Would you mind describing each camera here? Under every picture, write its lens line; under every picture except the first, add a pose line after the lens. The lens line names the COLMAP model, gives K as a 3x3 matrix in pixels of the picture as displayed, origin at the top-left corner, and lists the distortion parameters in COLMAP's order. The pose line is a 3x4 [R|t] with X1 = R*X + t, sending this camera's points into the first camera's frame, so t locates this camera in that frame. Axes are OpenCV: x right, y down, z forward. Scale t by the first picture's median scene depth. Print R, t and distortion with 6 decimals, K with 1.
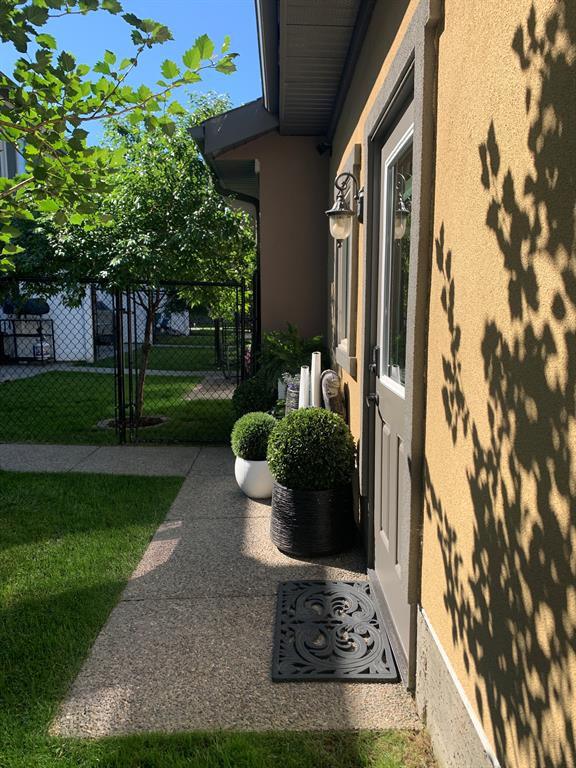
lens RADIAL K [[574.7, 0, 288.0], [0, 574.7, 384.0], [0, 0, 1]] dist [0.000806, -0.004857]
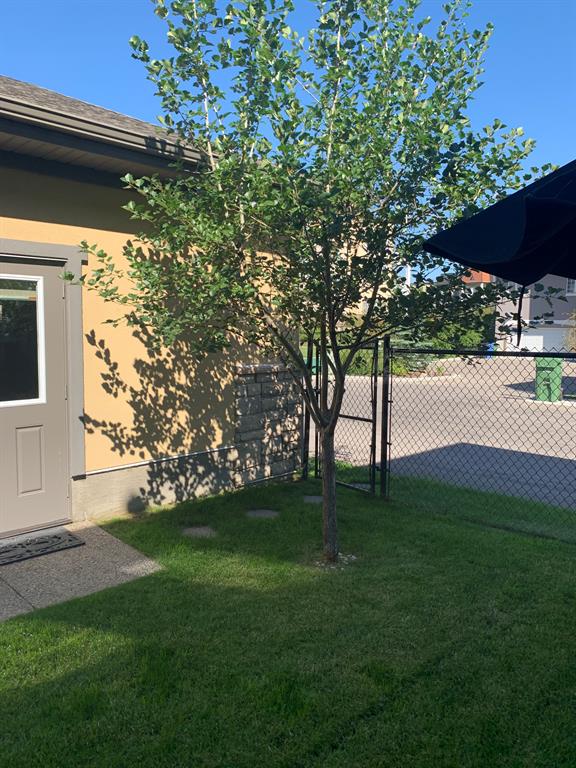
lens RADIAL K [[574.7, 0, 288.0], [0, 574.7, 384.0], [0, 0, 1]] dist [0.000806, -0.004857]
pose [[-0.681815, -0.077100, 0.727451, -2.085465], [0.091542, 0.977621, 0.189414, -0.380545], [-0.725775, 0.195737, -0.659498, 1.828539]]
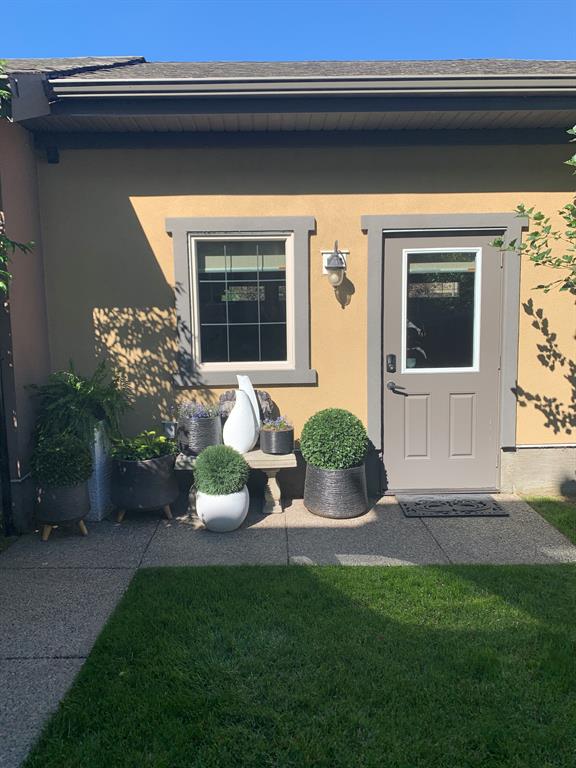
lens RADIAL K [[574.7, 0, 288.0], [0, 574.7, 384.0], [0, 0, 1]] dist [0.000806, -0.004857]
pose [[0.002518, -0.135796, 0.990734, -2.104943], [0.155757, 0.978698, 0.133750, -0.348756], [-0.987792, 0.153977, 0.023616, 1.757173]]
